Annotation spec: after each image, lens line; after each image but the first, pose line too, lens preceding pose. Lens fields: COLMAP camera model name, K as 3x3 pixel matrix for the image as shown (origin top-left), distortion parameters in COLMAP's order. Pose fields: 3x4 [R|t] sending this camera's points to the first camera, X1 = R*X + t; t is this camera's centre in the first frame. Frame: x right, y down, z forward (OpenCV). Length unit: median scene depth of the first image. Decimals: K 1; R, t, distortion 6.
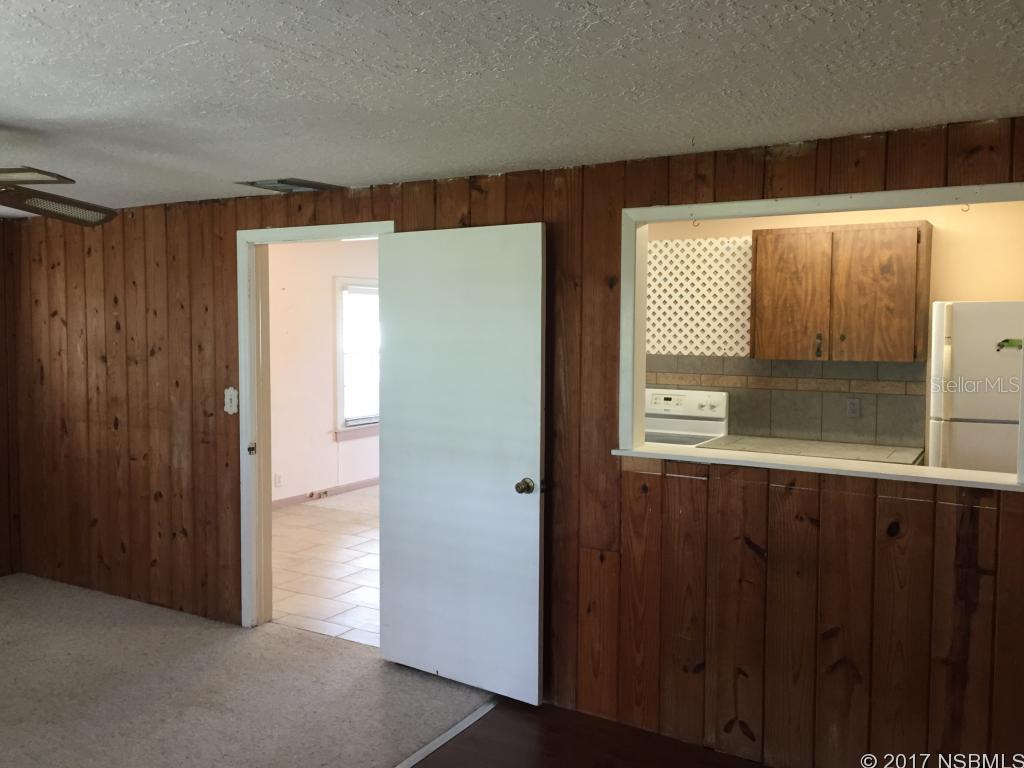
lens RADIAL K [[879.5, 0, 516.9], [0, 879.5, 383.5], [0, 0, 1]] dist [0.049215, -0.006098]
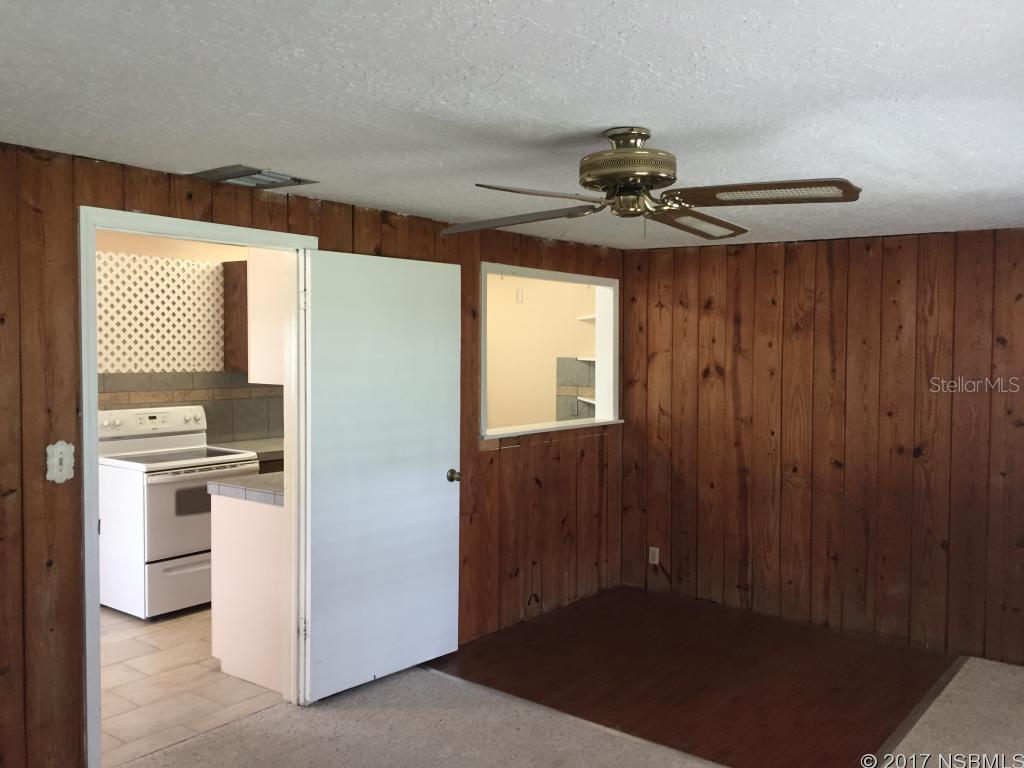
lens RADIAL K [[879.5, 0, 516.9], [0, 879.5, 383.5], [0, 0, 1]] dist [0.049215, -0.006098]
pose [[0.123674, -0.047936, 0.991164, -0.934095], [0.059814, 0.997376, 0.040773, -0.044971], [-0.990519, 0.054243, 0.126217, 0.582826]]
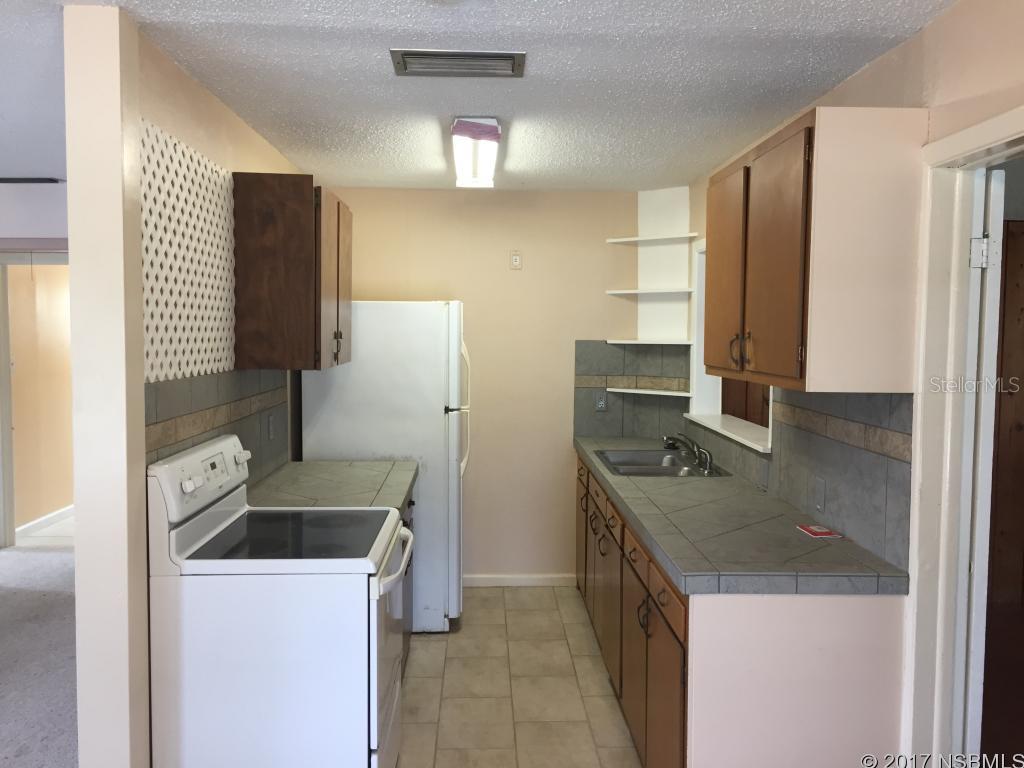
lens RADIAL K [[879.5, 0, 516.9], [0, 879.5, 383.5], [0, 0, 1]] dist [0.049215, -0.006098]
pose [[-0.549202, -0.064198, 0.833220, -0.412989], [0.041348, 0.993736, 0.103819, -0.091687], [-0.834666, 0.091470, -0.543107, 1.396417]]
